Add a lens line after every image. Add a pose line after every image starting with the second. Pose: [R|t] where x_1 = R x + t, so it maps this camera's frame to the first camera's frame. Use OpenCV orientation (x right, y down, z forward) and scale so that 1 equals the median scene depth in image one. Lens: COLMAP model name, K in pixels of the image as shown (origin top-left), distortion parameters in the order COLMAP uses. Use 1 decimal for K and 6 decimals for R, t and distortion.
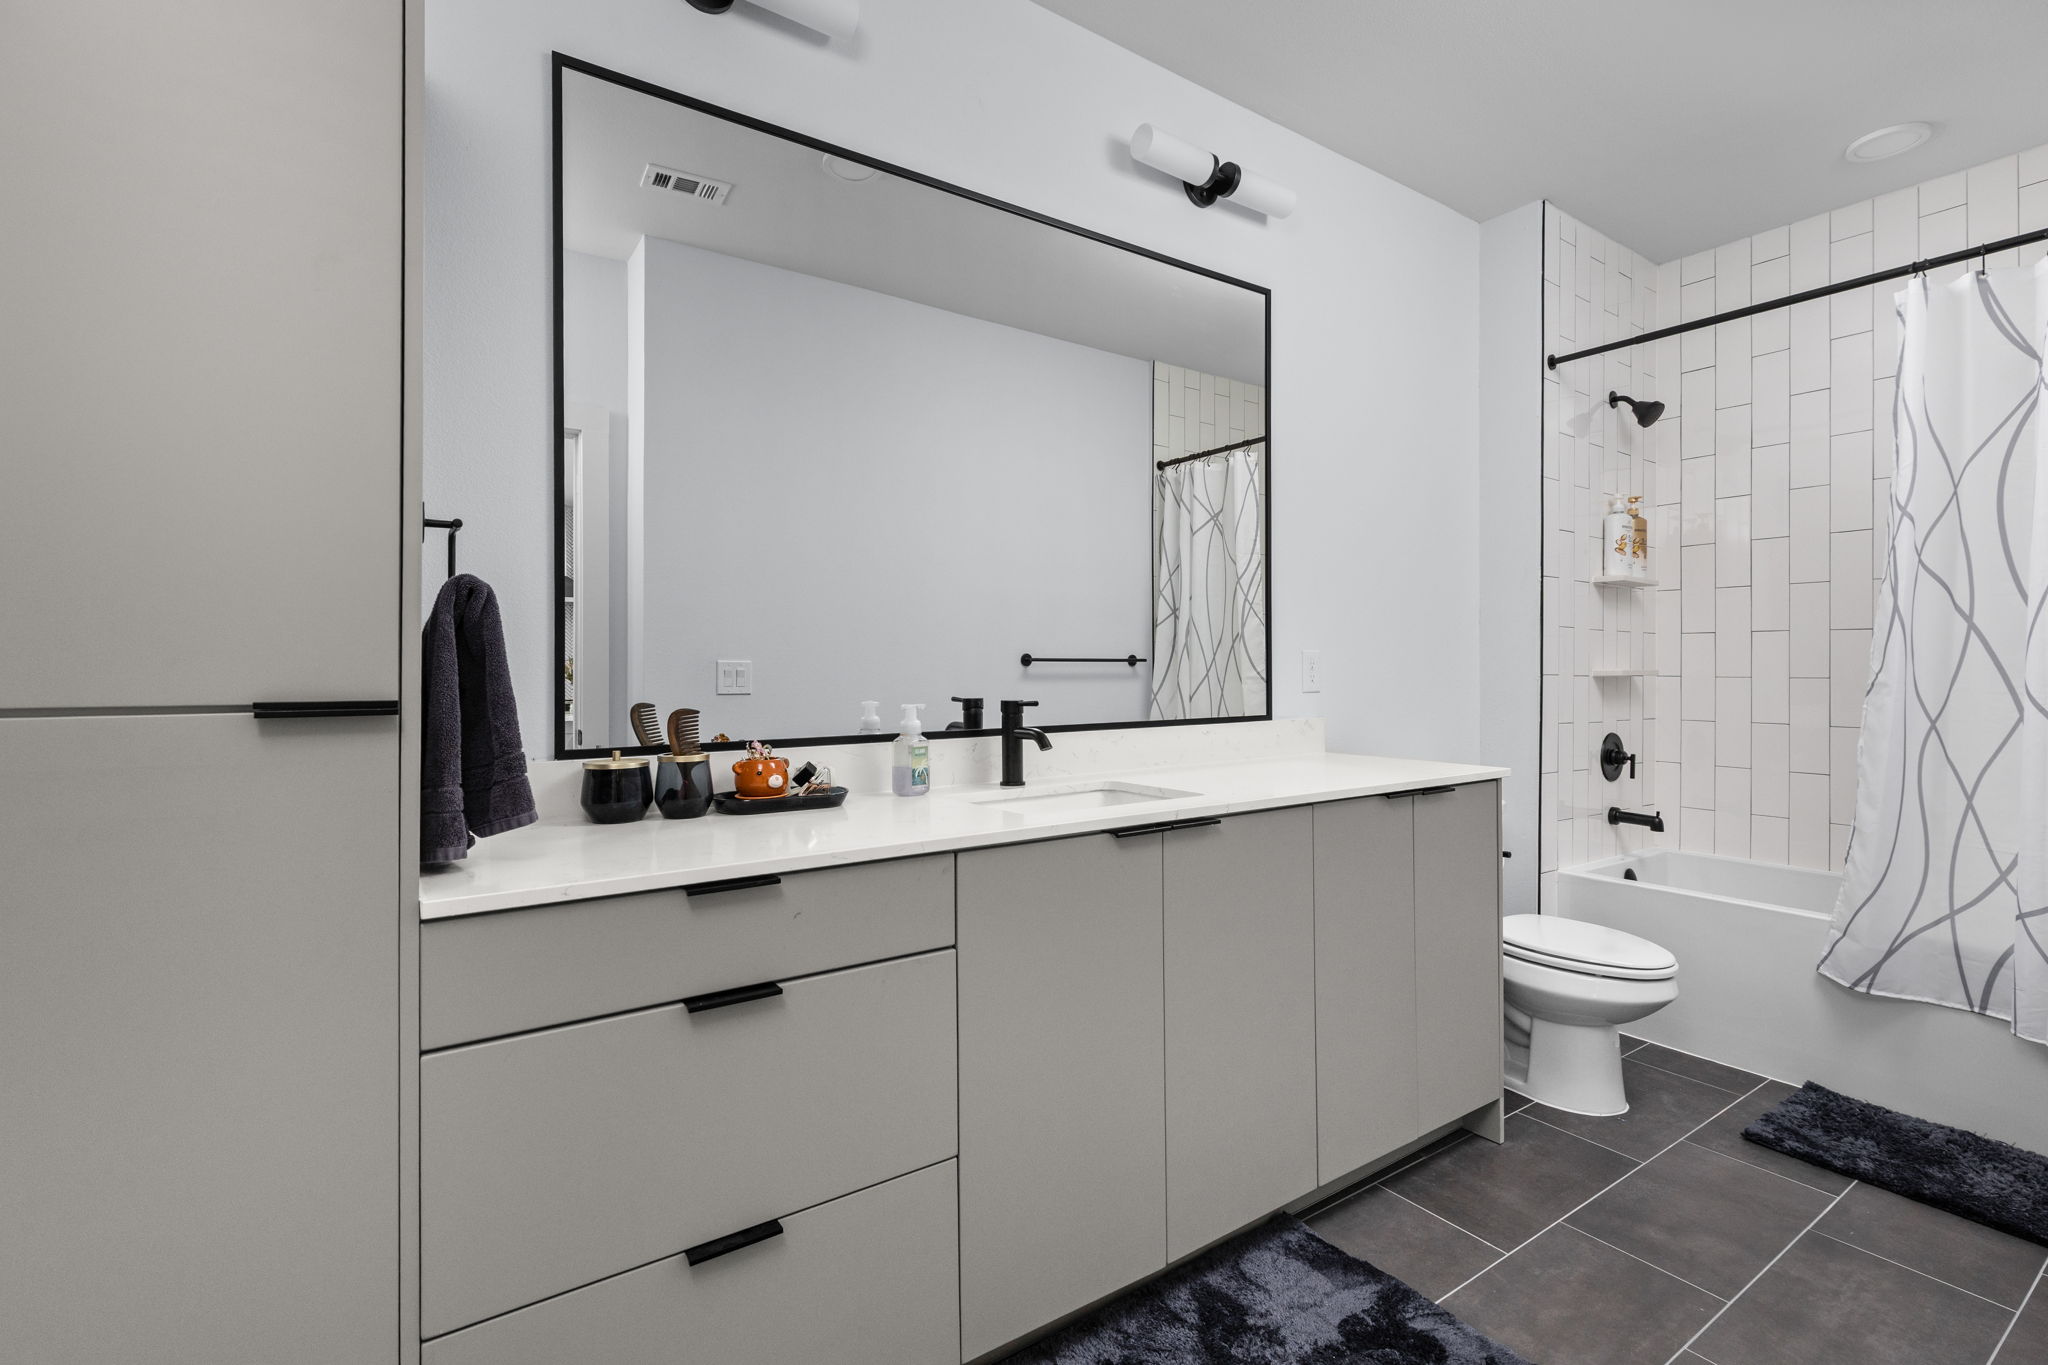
lens RADIAL K [[933.1, 0, 1030.7], [0, 933.1, 671.5], [0, 0, 1]] dist [0.004658, -0.000137]
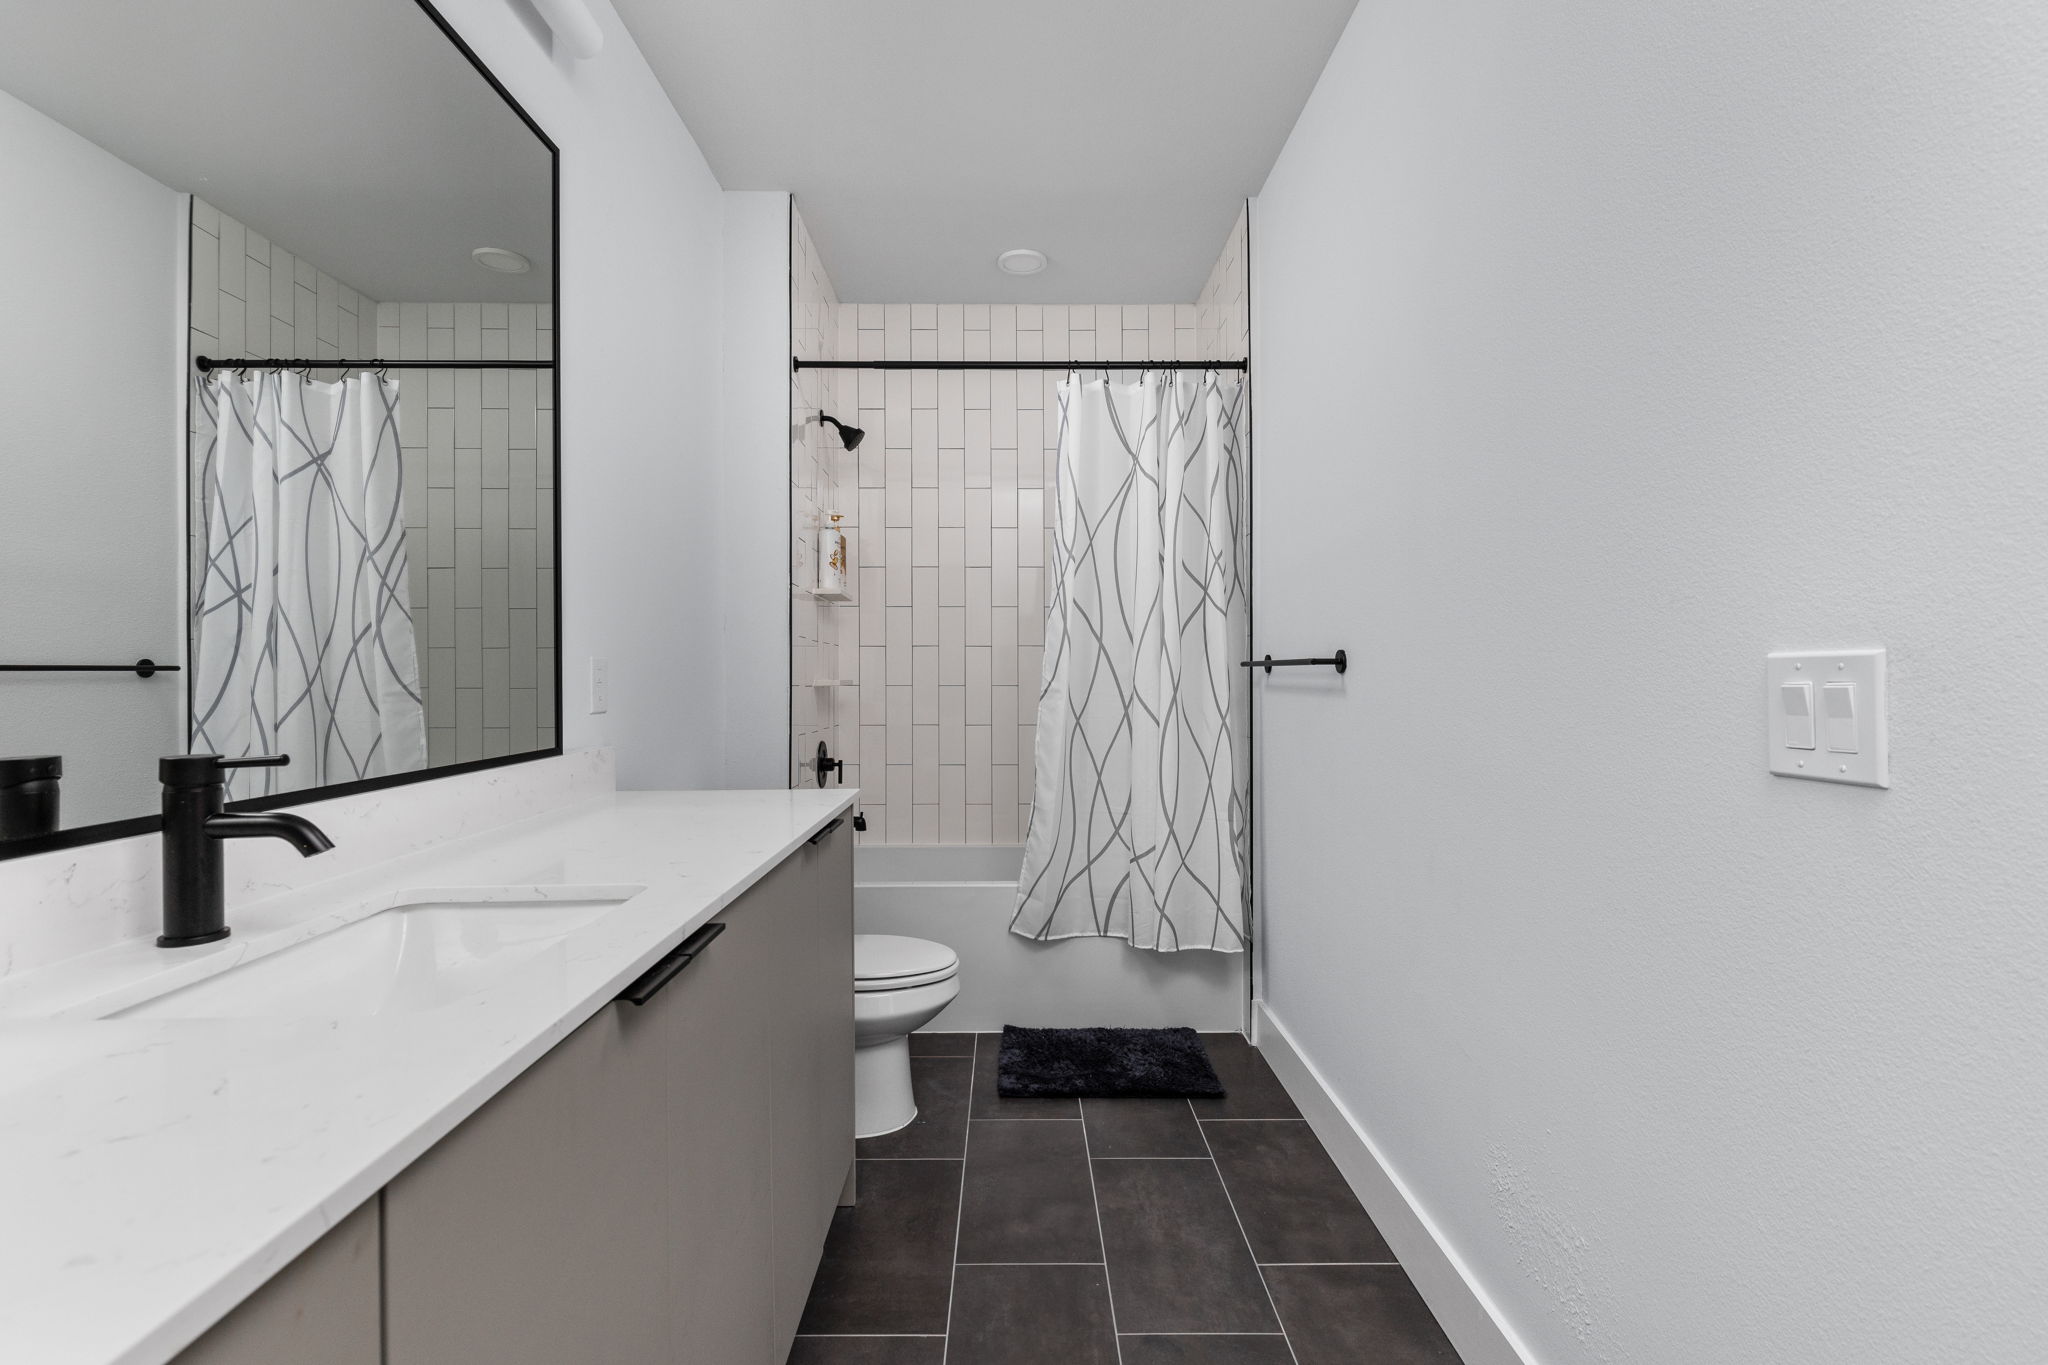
lens RADIAL K [[933.1, 0, 1030.7], [0, 933.1, 671.5], [0, 0, 1]] dist [0.004658, -0.000137]
pose [[0.559783, 0.000725, 0.828639, -0.143586], [0.006638, 0.999964, -0.005359, -0.005175], [-0.828613, 0.008500, 0.559757, 0.330637]]
